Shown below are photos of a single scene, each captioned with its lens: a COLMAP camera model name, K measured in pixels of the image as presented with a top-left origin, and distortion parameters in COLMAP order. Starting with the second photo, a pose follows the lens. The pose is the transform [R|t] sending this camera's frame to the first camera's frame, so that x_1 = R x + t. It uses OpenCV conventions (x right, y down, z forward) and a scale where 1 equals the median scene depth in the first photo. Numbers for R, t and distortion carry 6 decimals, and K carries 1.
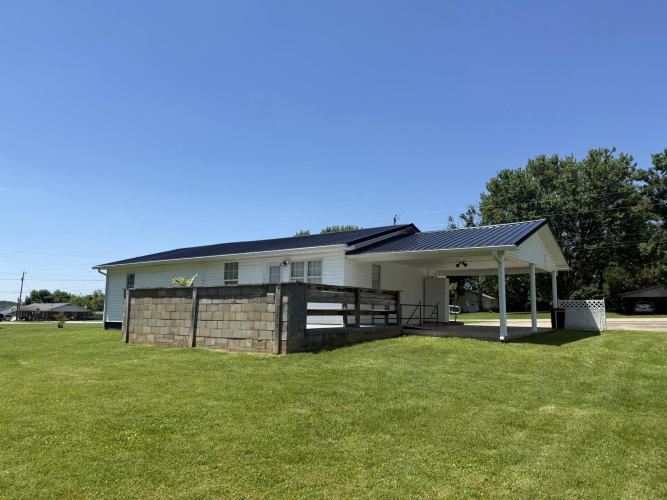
lens RADIAL K [[468.5, 0, 333.5], [0, 468.5, 250.0], [0, 0, 1]] dist [0.074414, -0.095429]
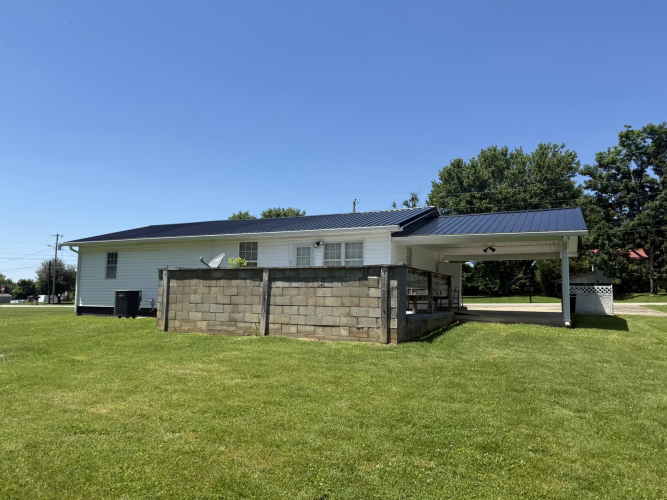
lens RADIAL K [[468.5, 0, 333.5], [0, 468.5, 250.0], [0, 0, 1]] dist [0.074414, -0.095429]
pose [[0.985086, 0.021164, 0.170755, -0.288633], [-0.027054, 0.999114, 0.032246, 0.011244], [-0.169922, -0.036384, 0.984786, 0.099114]]
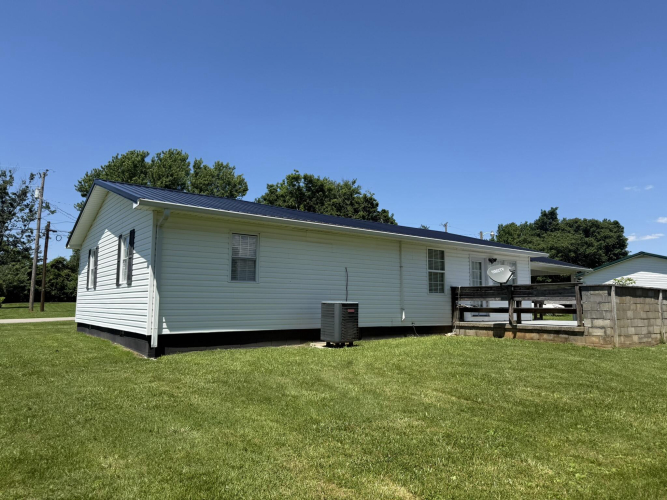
lens RADIAL K [[468.5, 0, 333.5], [0, 468.5, 250.0], [0, 0, 1]] dist [0.074414, -0.095429]
pose [[0.313705, 0.105016, 0.943695, -1.449597], [-0.128519, 0.989415, -0.067382, 0.146010], [-0.940783, -0.100145, 0.323881, 1.238557]]
